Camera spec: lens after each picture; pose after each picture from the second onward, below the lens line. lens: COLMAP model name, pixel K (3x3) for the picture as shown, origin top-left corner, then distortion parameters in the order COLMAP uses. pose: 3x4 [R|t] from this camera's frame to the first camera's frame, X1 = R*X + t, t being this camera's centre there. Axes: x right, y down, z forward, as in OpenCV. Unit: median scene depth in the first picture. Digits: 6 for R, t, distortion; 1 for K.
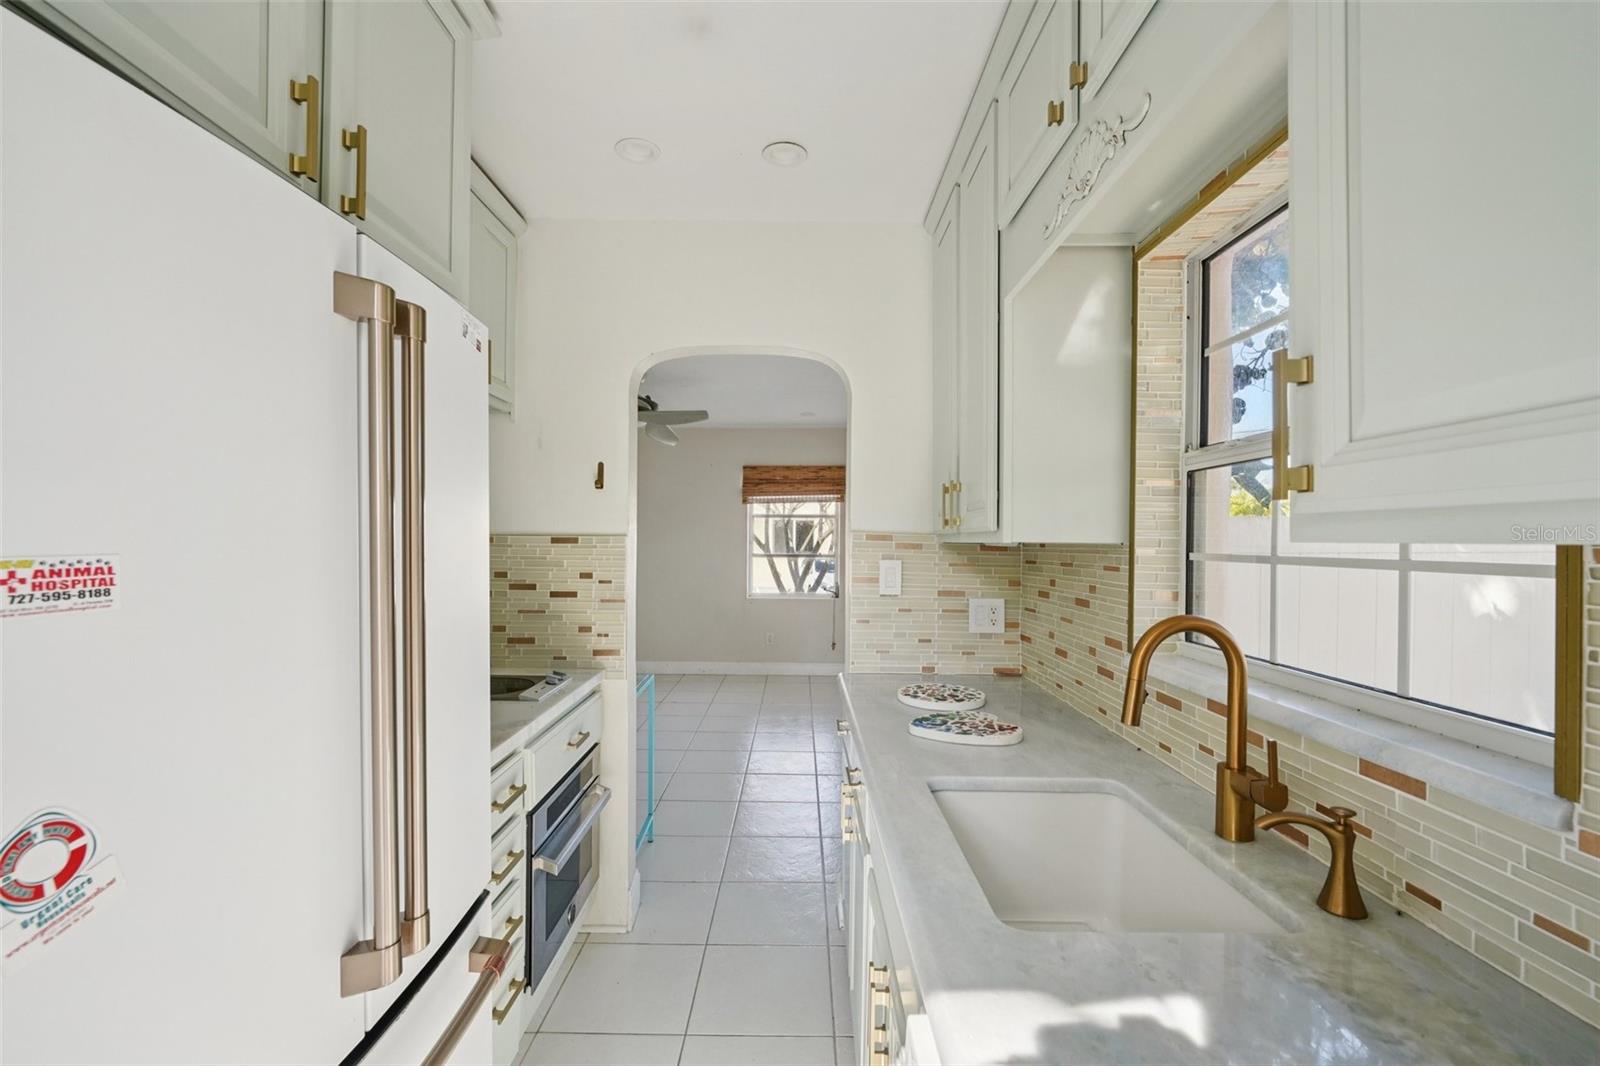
lens RADIAL K [[668.0, 0, 801.4], [0, 668.0, 542.3], [0, 0, 1]] dist [-0.014353, 0.004289]
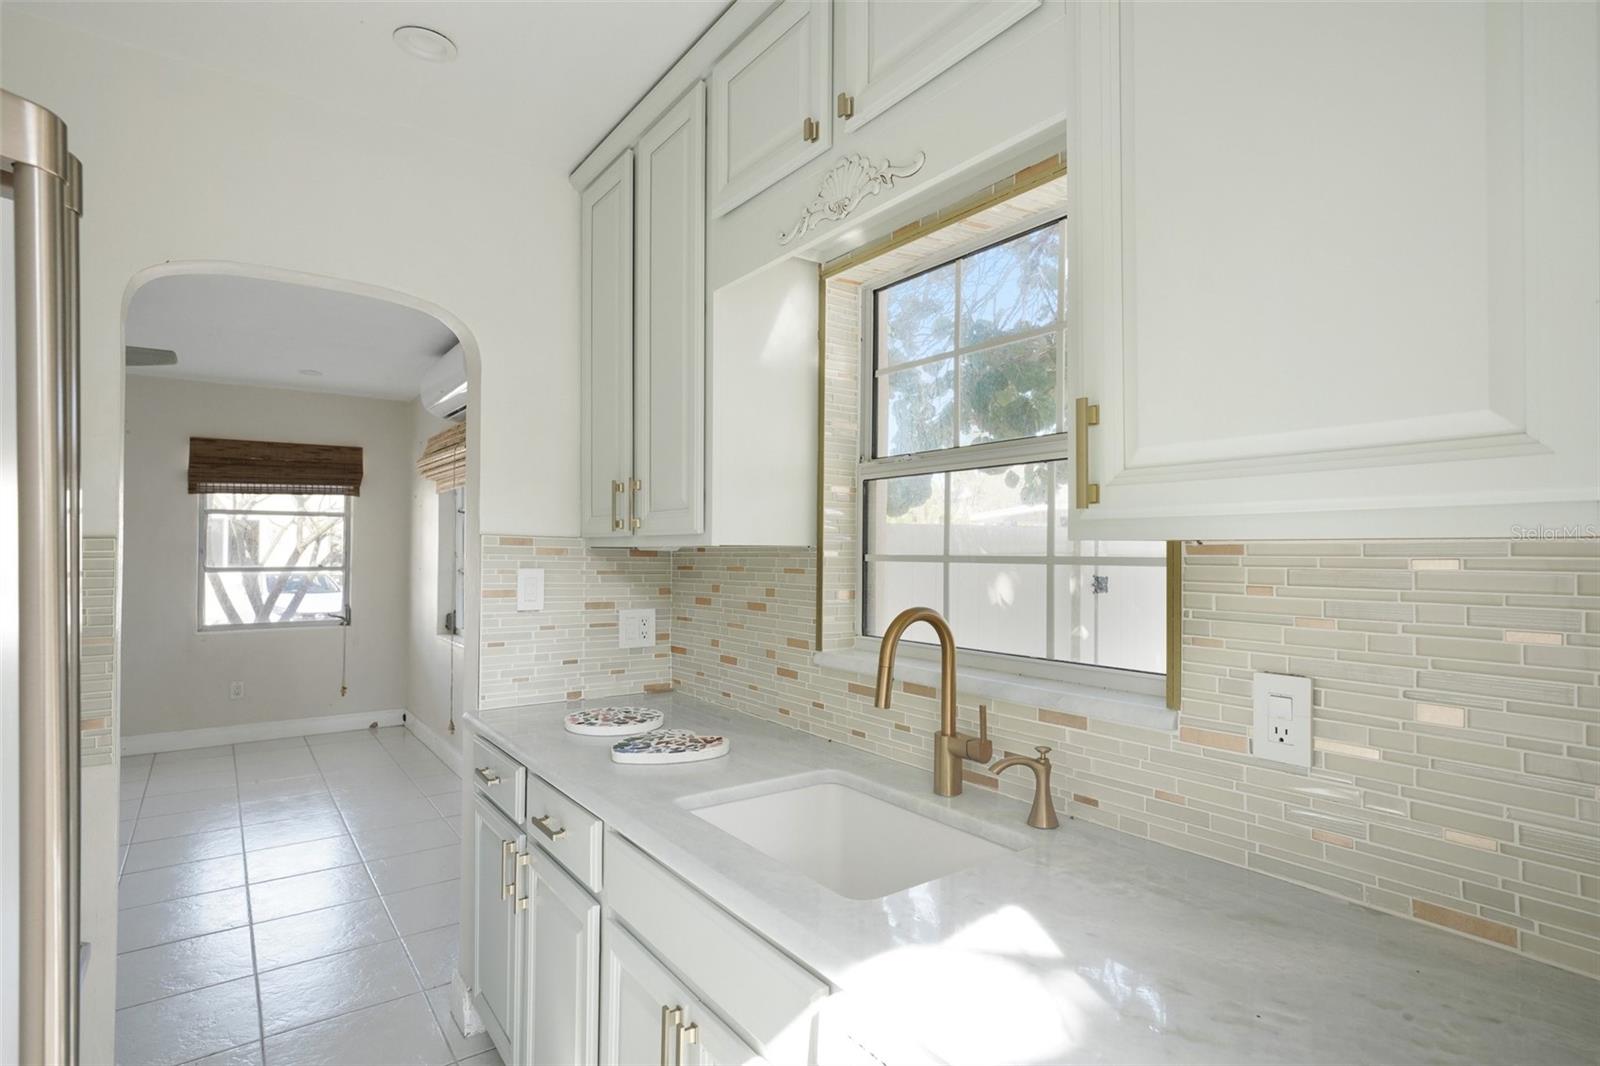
lens RADIAL K [[788.6, 0, 796.9], [0, 788.6, 546.3], [0, 0, 1]] dist [0.000233, 0.000322]
pose [[0.809682, -0.001957, 0.586865, -0.265867], [0.004792, 0.999983, -0.003277, 0.005864], [-0.586849, 0.005466, 0.809678, 0.013279]]
